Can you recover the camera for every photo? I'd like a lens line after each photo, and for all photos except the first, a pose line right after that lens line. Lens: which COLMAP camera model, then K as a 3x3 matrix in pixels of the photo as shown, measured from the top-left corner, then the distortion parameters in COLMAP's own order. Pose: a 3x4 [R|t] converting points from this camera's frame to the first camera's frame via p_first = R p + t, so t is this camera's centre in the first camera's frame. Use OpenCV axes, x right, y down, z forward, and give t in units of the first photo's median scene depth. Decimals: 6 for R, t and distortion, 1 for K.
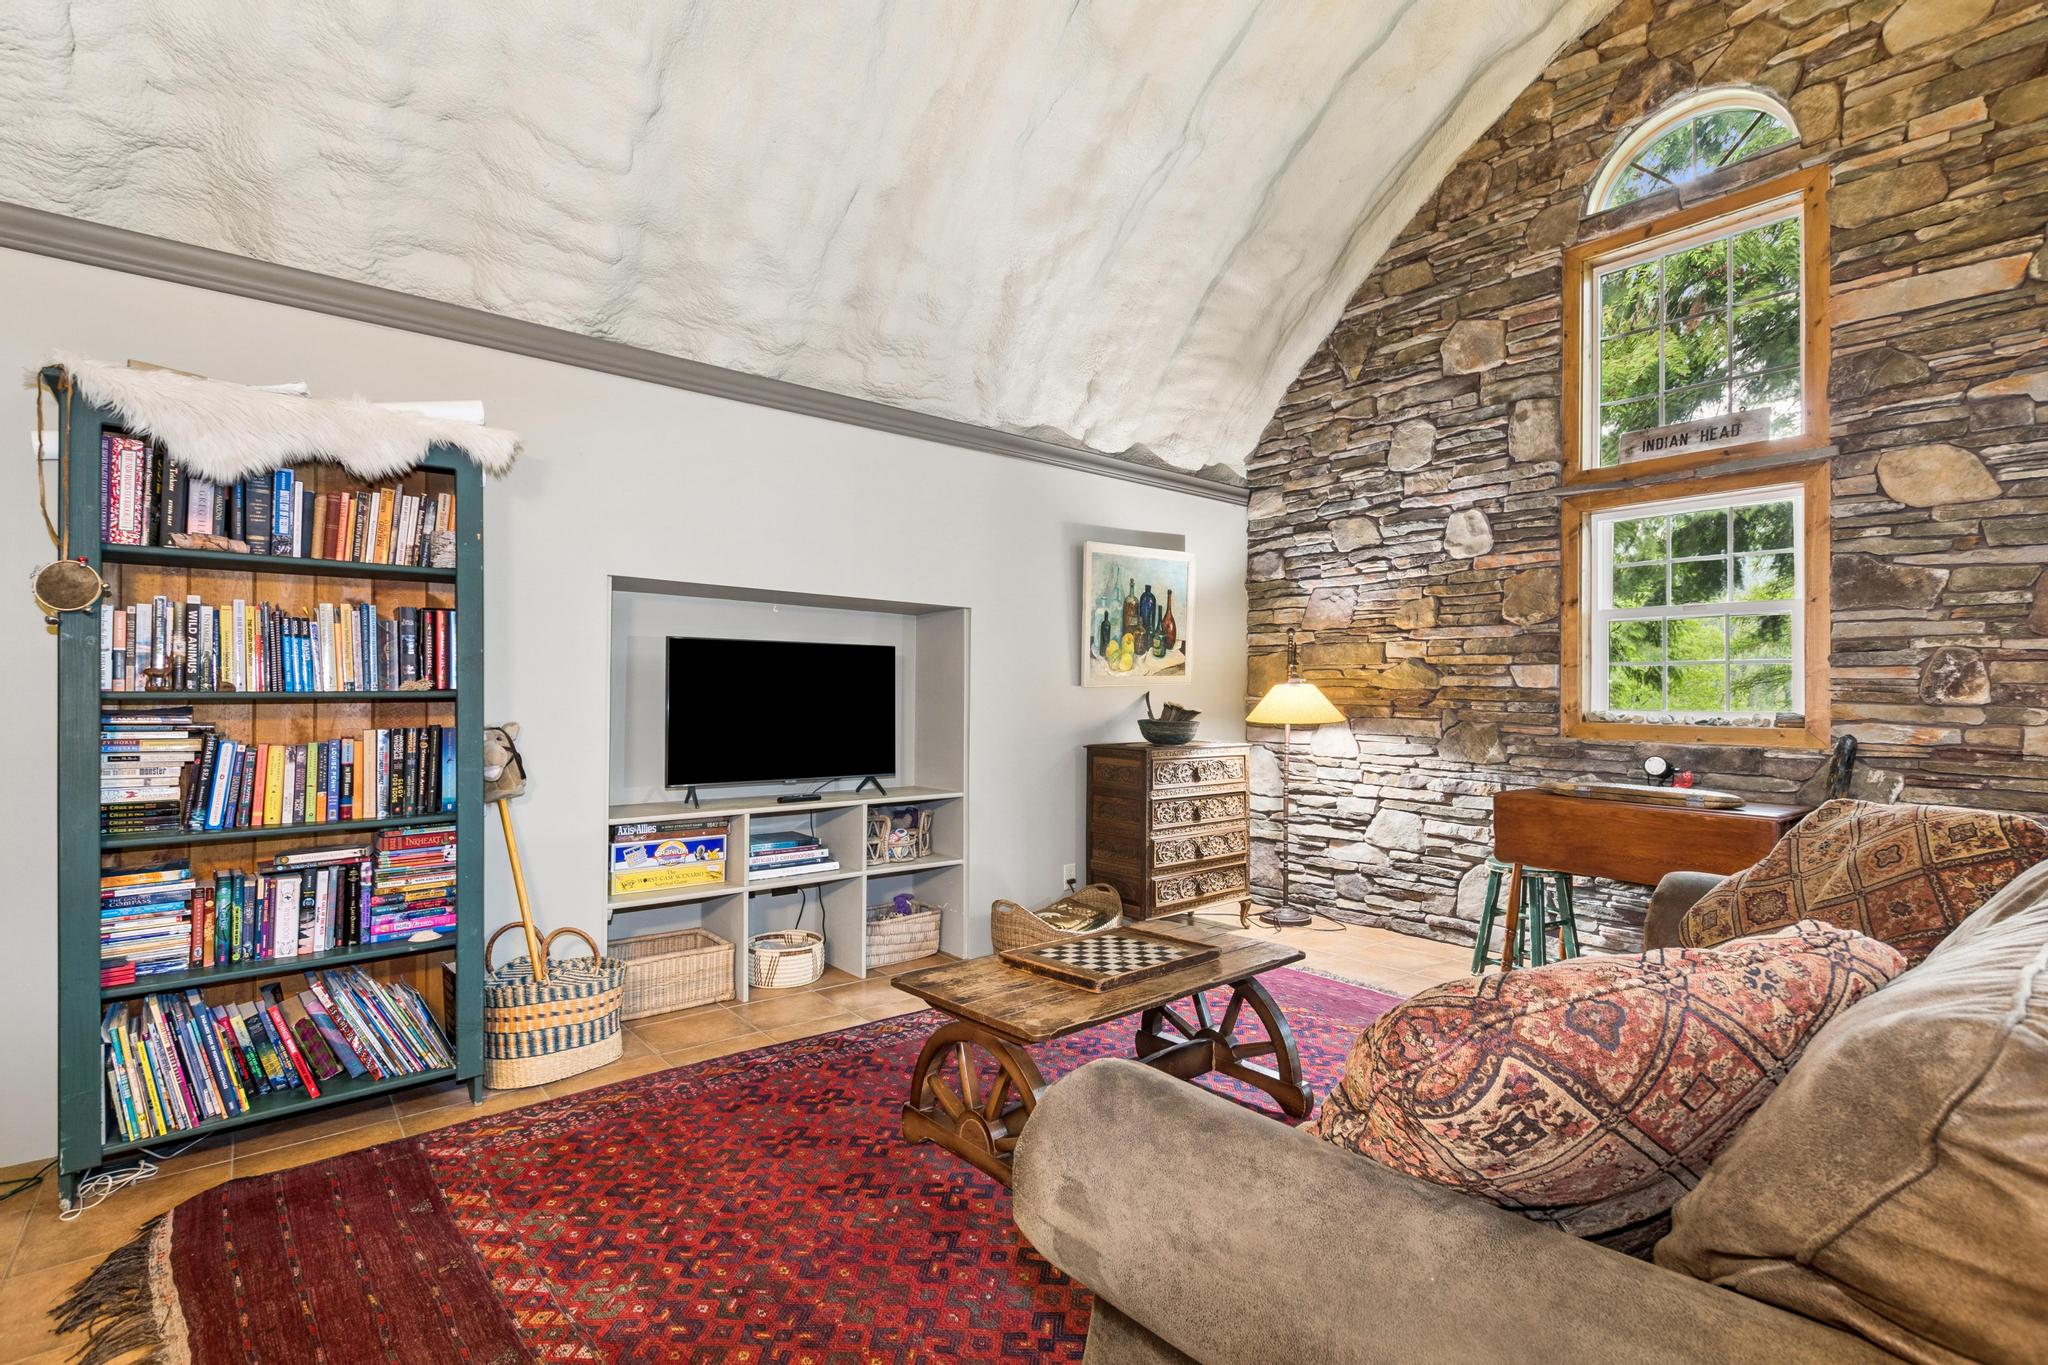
lens RADIAL K [[939.6, 0, 1025.2], [0, 939.6, 680.8], [0, 0, 1]] dist [-0.000495, -0.000588]
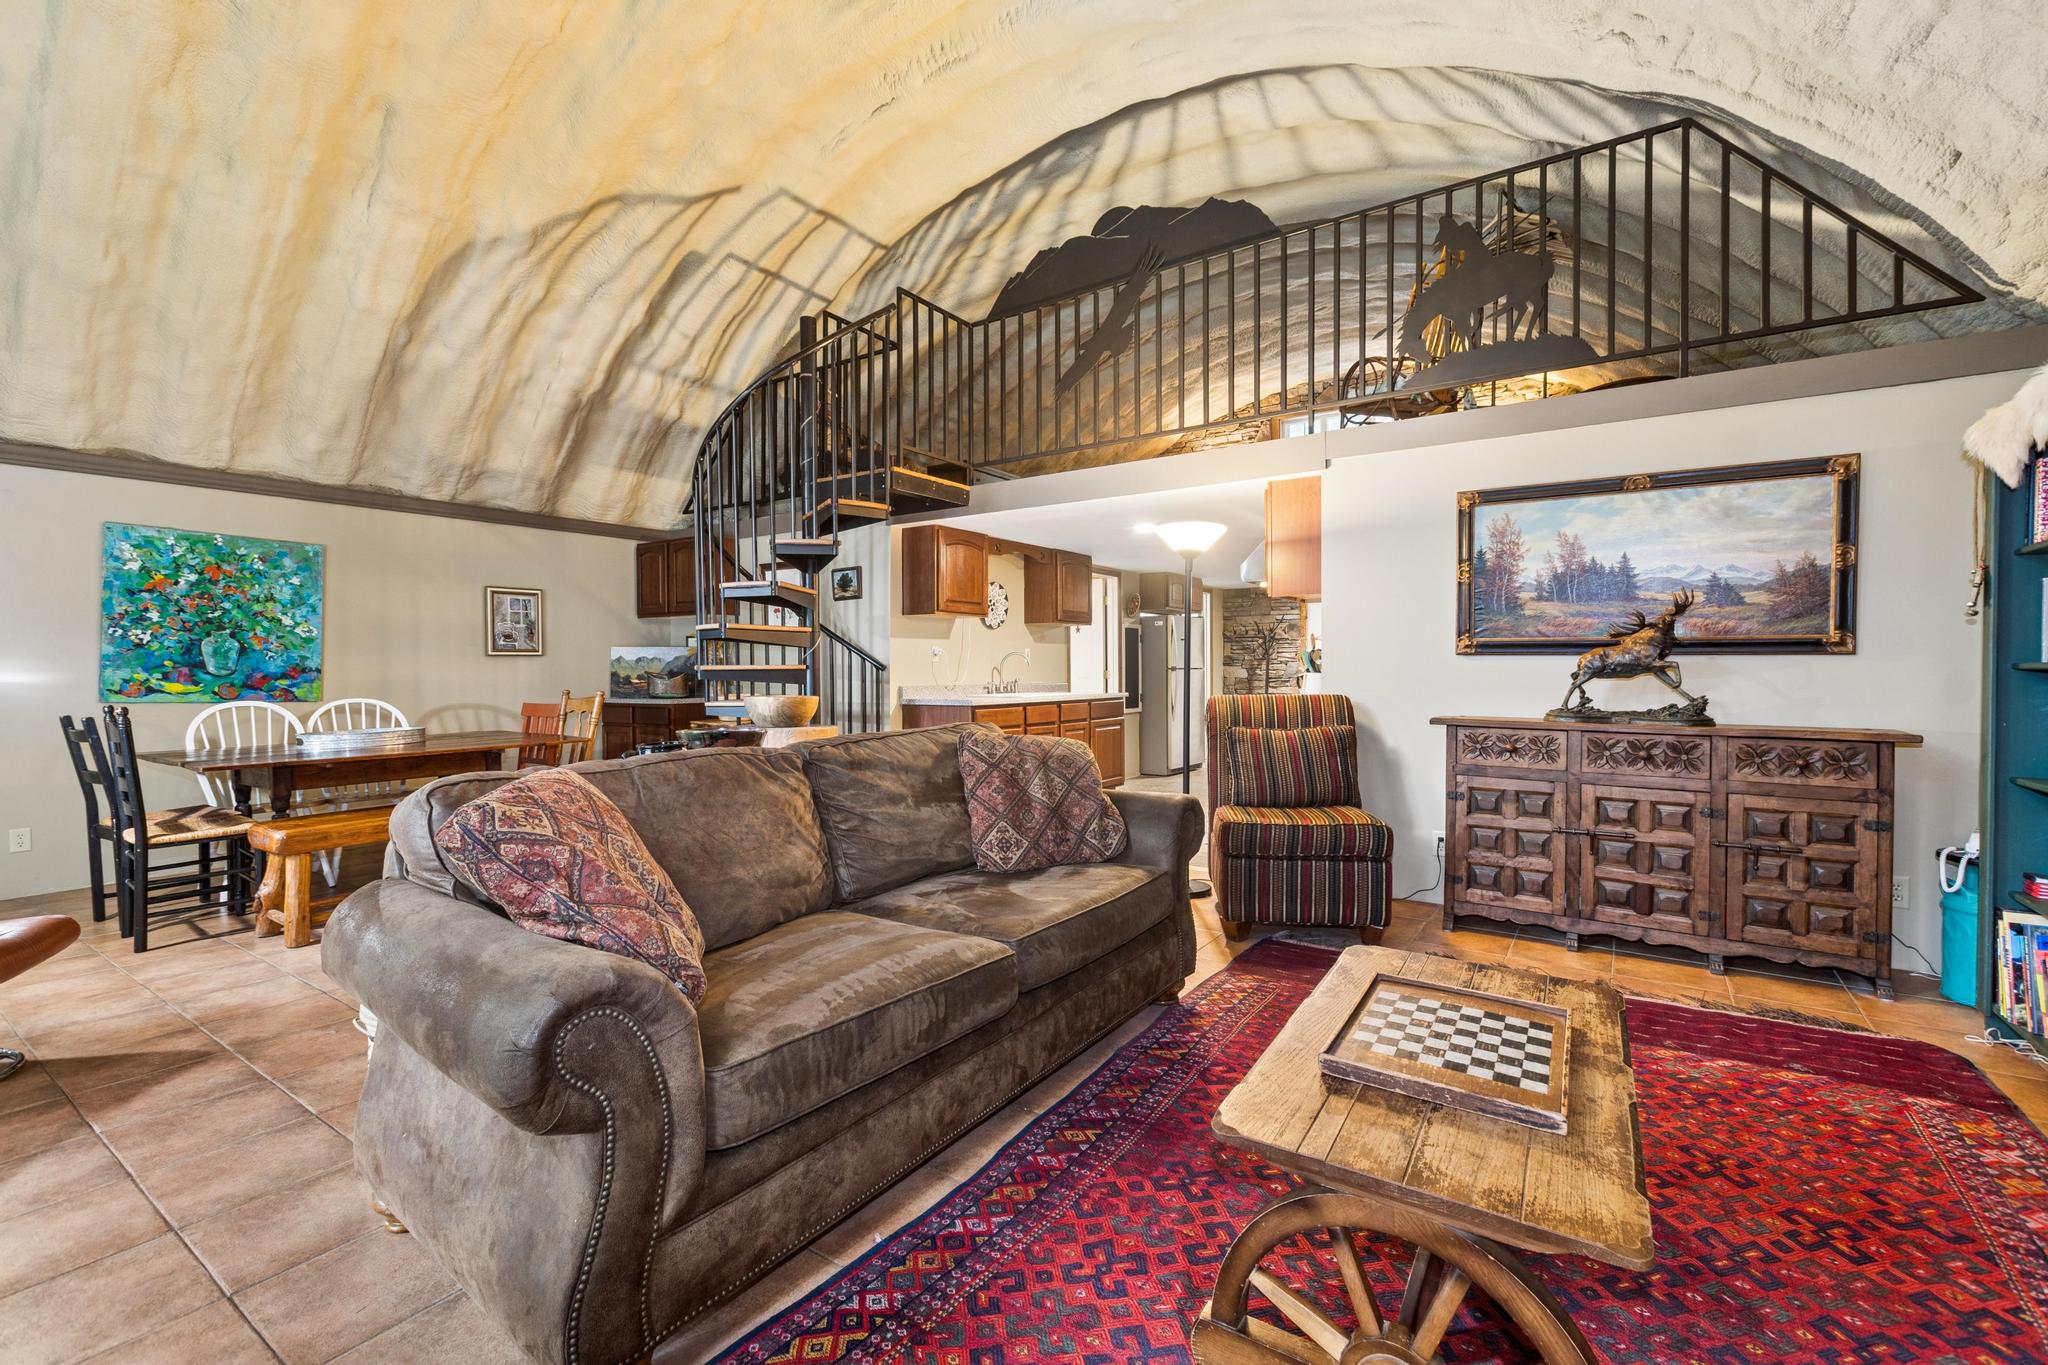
lens RADIAL K [[884.7, 0, 1023.9], [0, 884.7, 675.9], [0, 0, 1]] dist [0.014278, -0.006890]
pose [[-0.961458, 0.000907, -0.274951, 0.396995], [0.002706, 0.999977, -0.006165, 0.019499], [0.274939, -0.006671, -0.961439, 1.065647]]
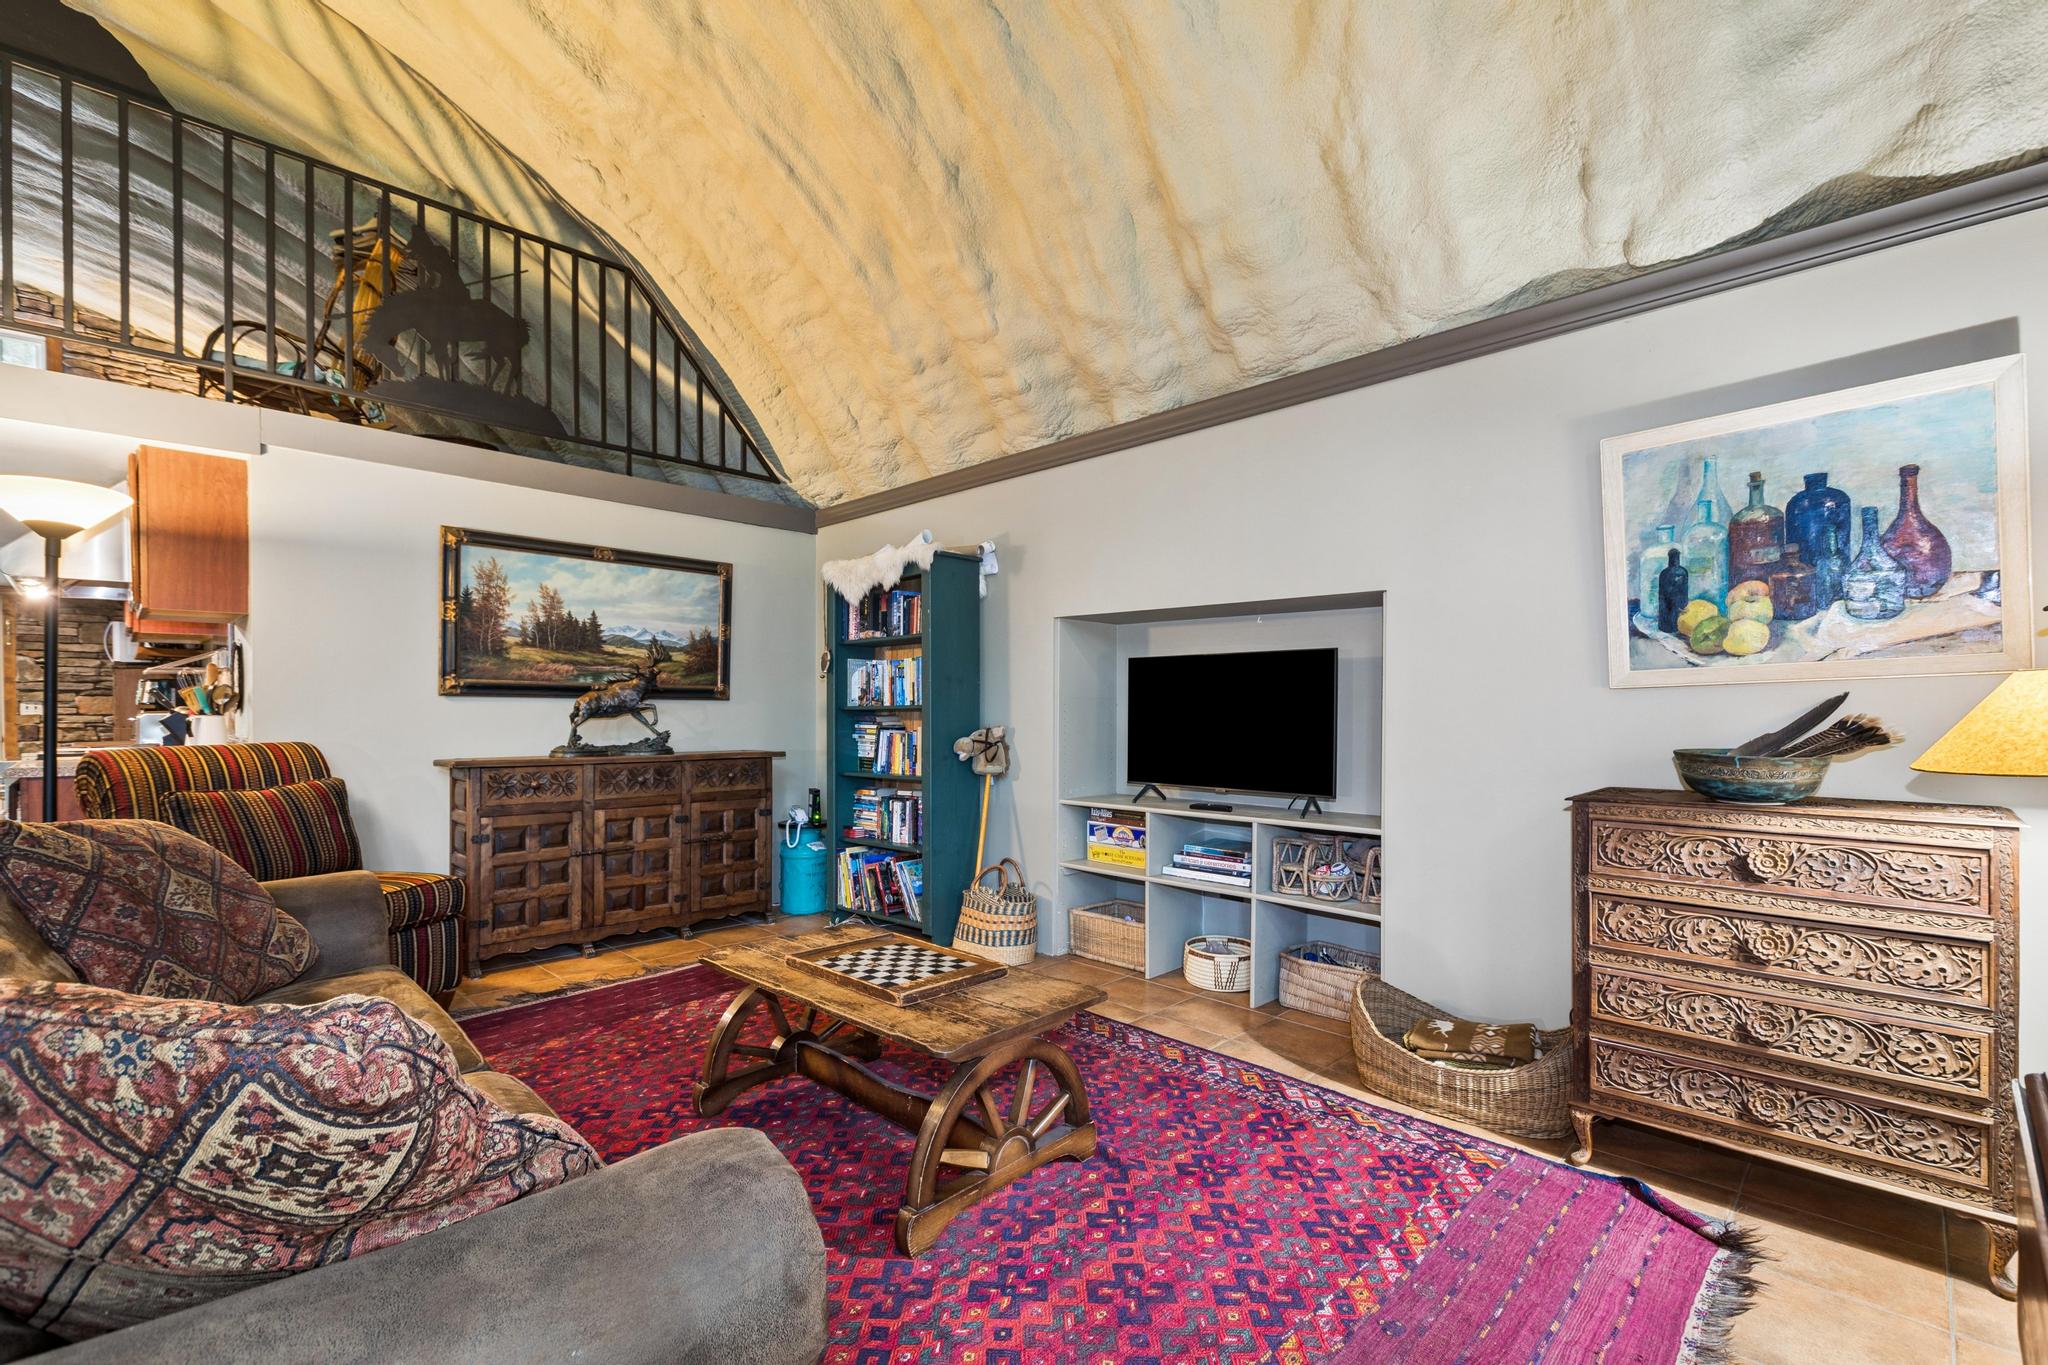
lens RADIAL K [[894.1, 0, 1030.3], [0, 894.1, 714.7], [0, 0, 1]] dist [0.011493, -0.005445]
pose [[0.104682, 0.001904, -0.994504, 0.721819], [0.016286, 0.999861, 0.003629, 0.018327], [0.994372, -0.016577, 0.104637, 0.722348]]
